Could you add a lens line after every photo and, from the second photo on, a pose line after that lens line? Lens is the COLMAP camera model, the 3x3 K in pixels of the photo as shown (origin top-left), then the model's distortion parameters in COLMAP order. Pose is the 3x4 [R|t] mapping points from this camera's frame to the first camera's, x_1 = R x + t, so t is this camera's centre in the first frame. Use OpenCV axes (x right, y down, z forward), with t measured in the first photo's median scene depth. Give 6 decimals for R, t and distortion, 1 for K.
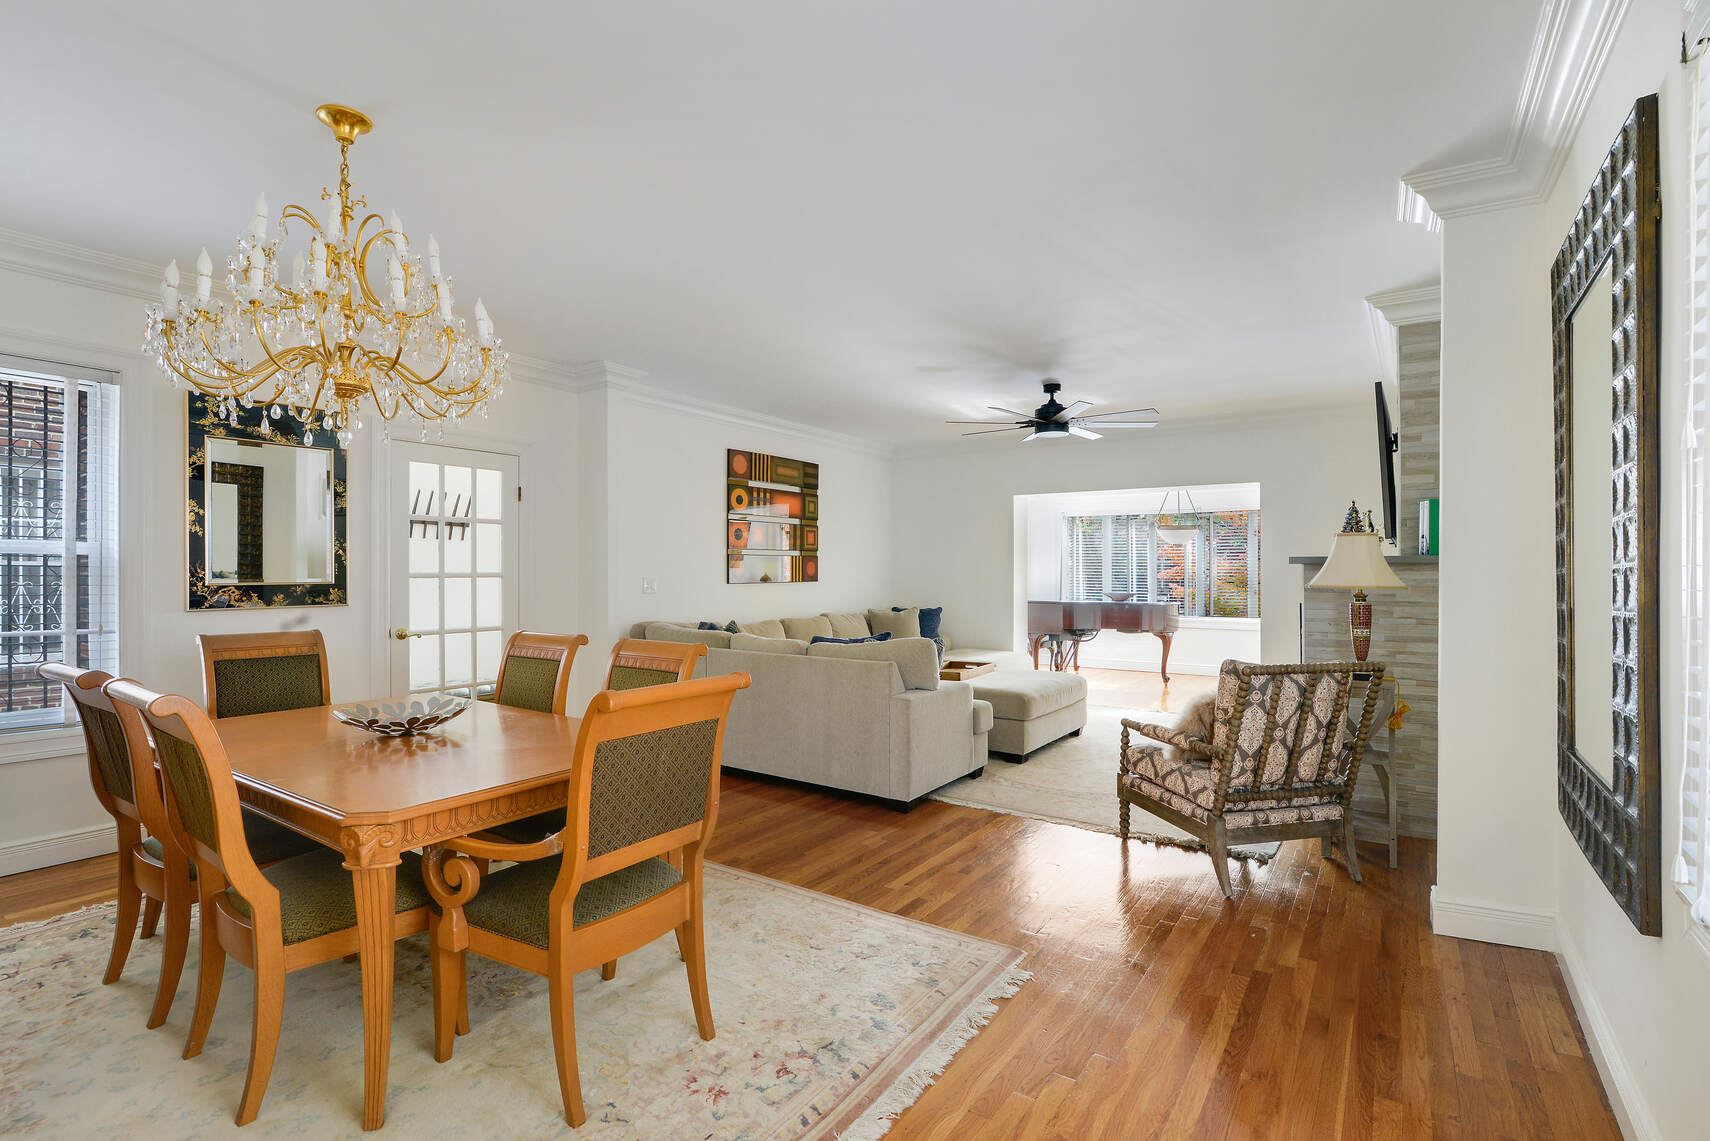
lens RADIAL K [[812.5, 0, 855.7], [0, 812.5, 568.6], [0, 0, 1]] dist [0.002780, 0.002181]
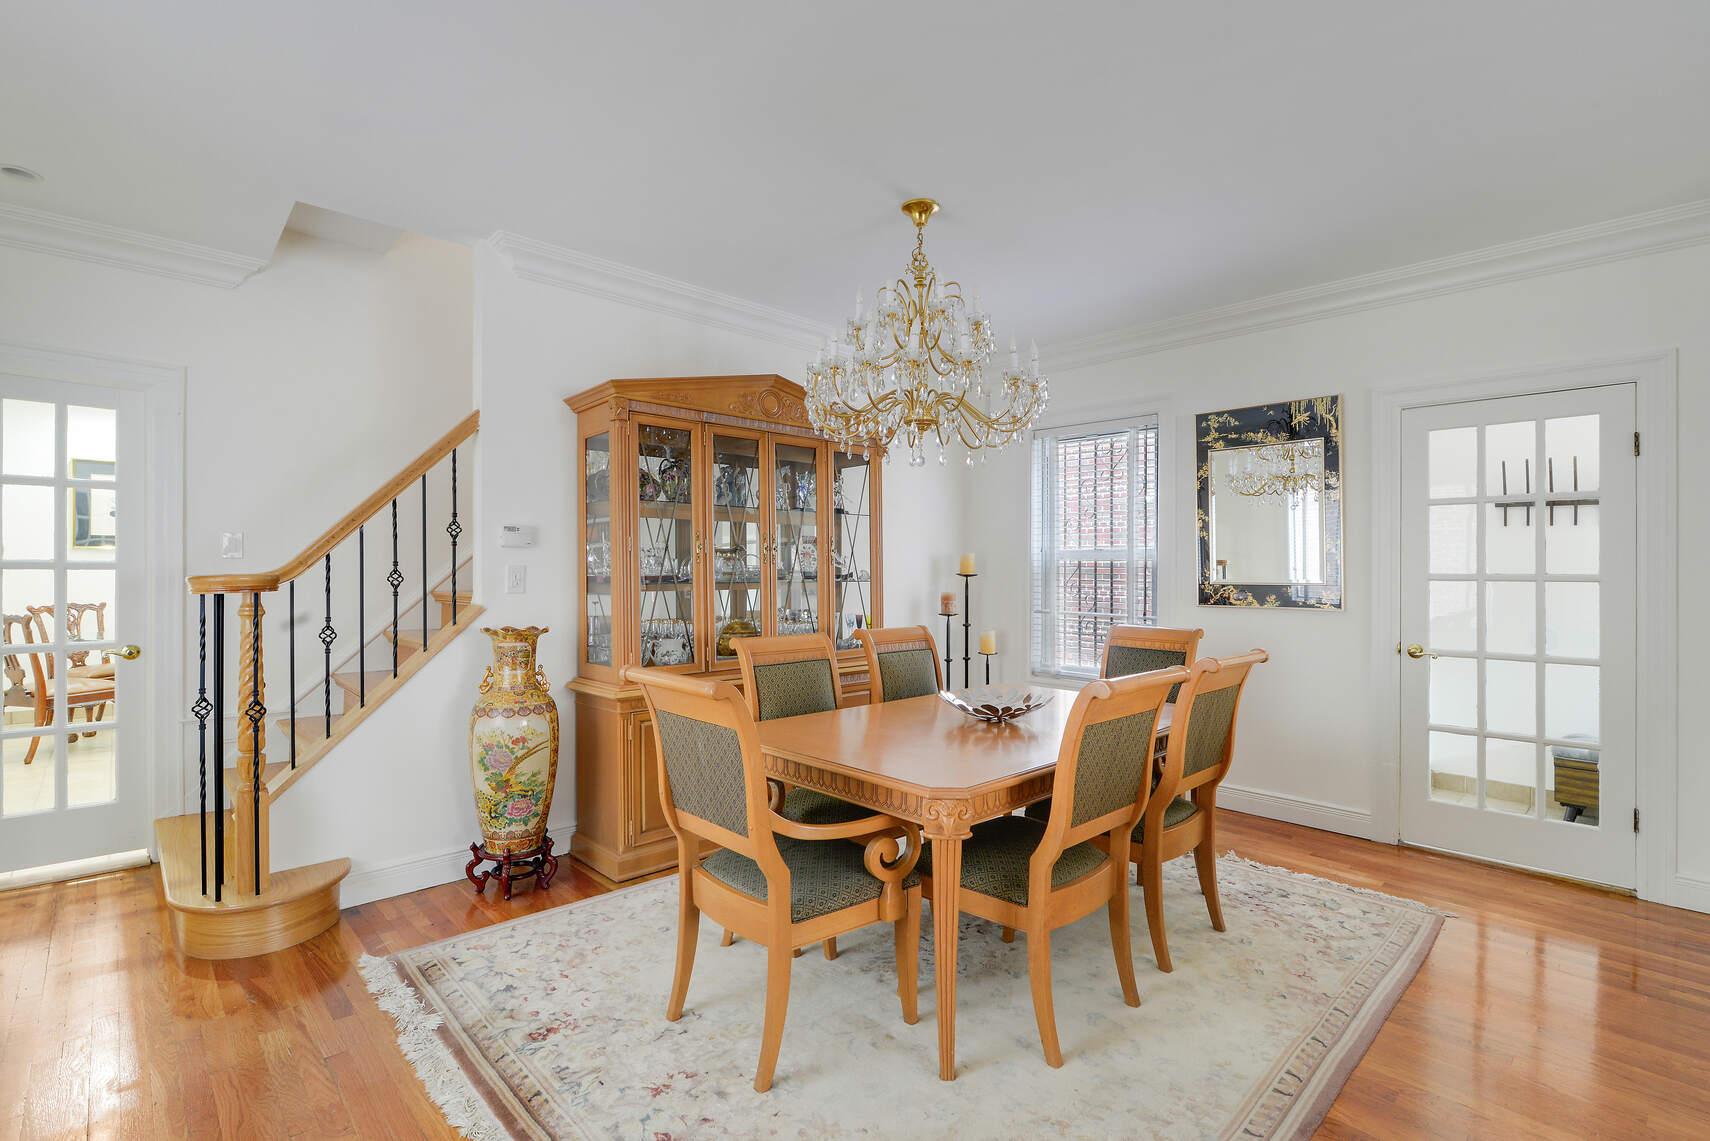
lens RADIAL K [[812.5, 0, 854.6], [0, 812.5, 564.3], [0, 0, 1]] dist [0.002780, 0.002181]
pose [[-0.208151, -0.011069, -0.978034, 0.337059], [-0.000882, 0.999938, -0.011129, 0.005392], [0.978096, -0.001454, -0.208148, 0.638882]]
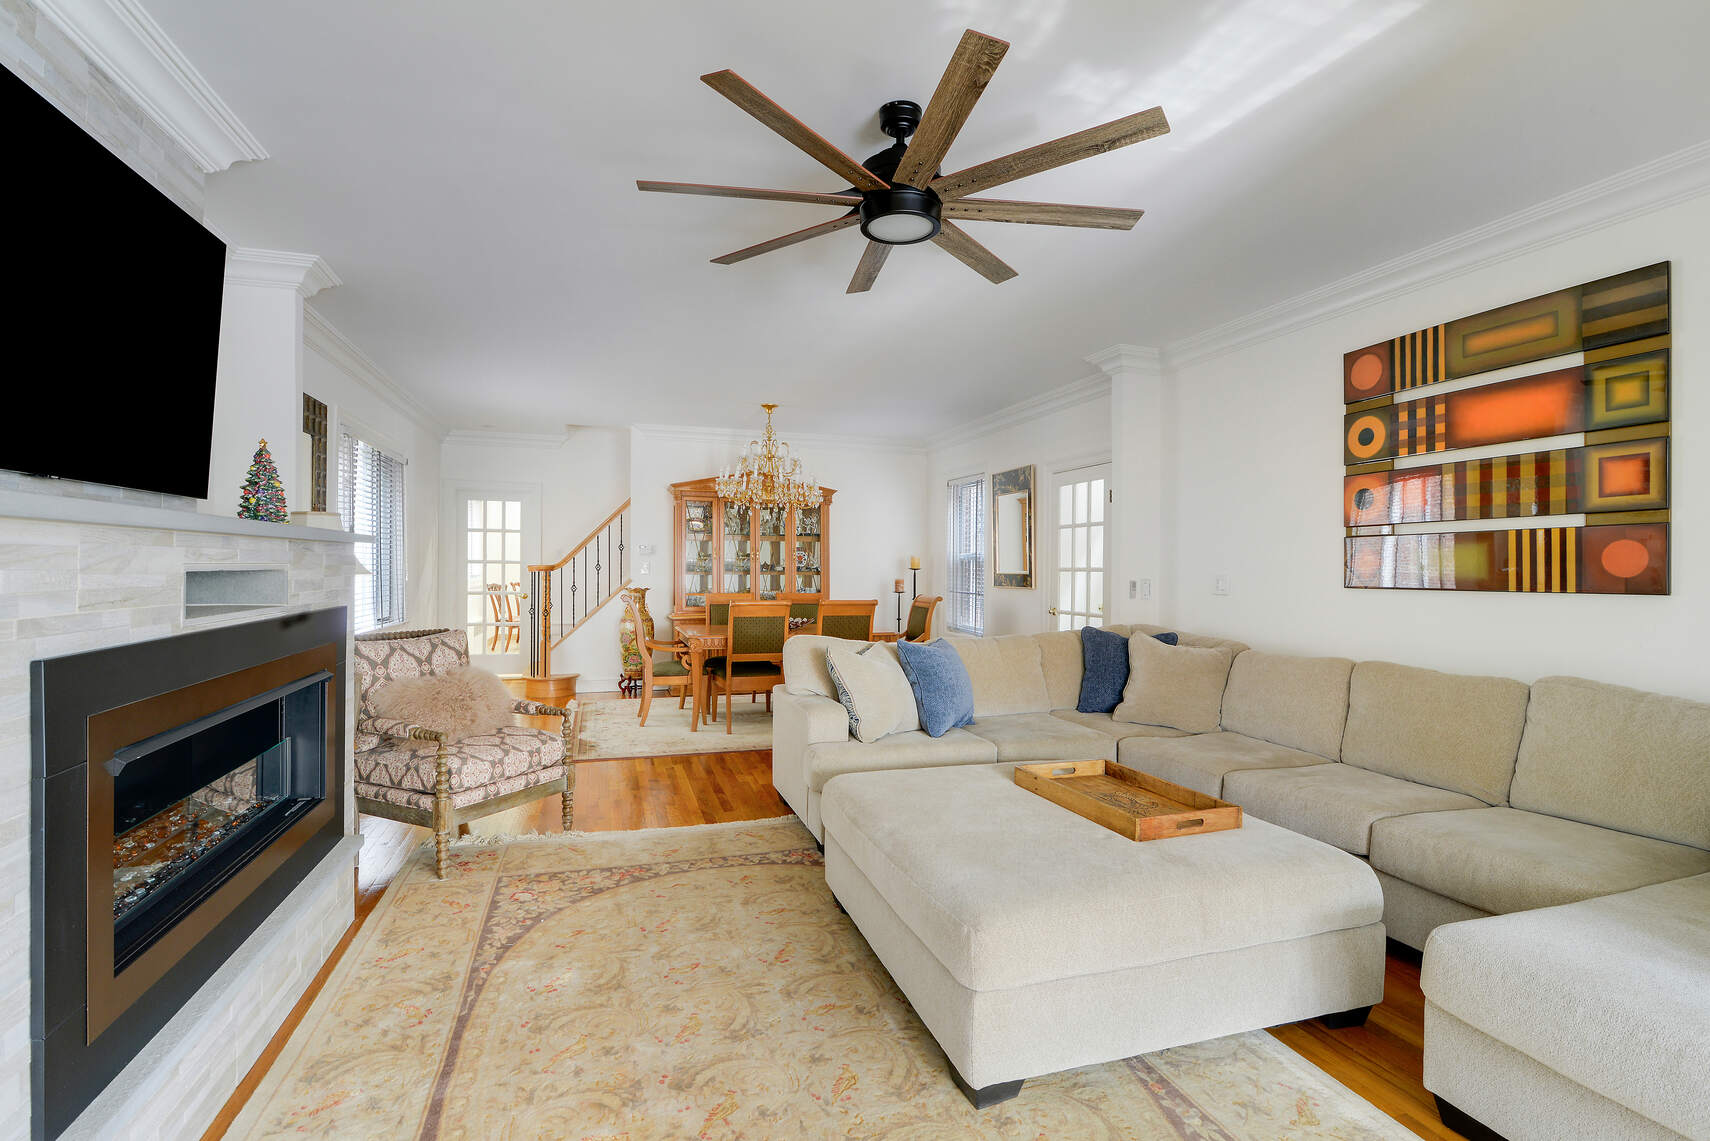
lens RADIAL K [[812.5, 0, 858.4], [0, 812.5, 569.6], [0, 0, 1]] dist [0.002780, 0.002181]
pose [[-0.622971, -0.005363, -0.782227, 0.681380], [-0.008271, 0.999966, -0.000269, 0.010783], [0.782201, 0.006303, -0.622994, 1.460515]]
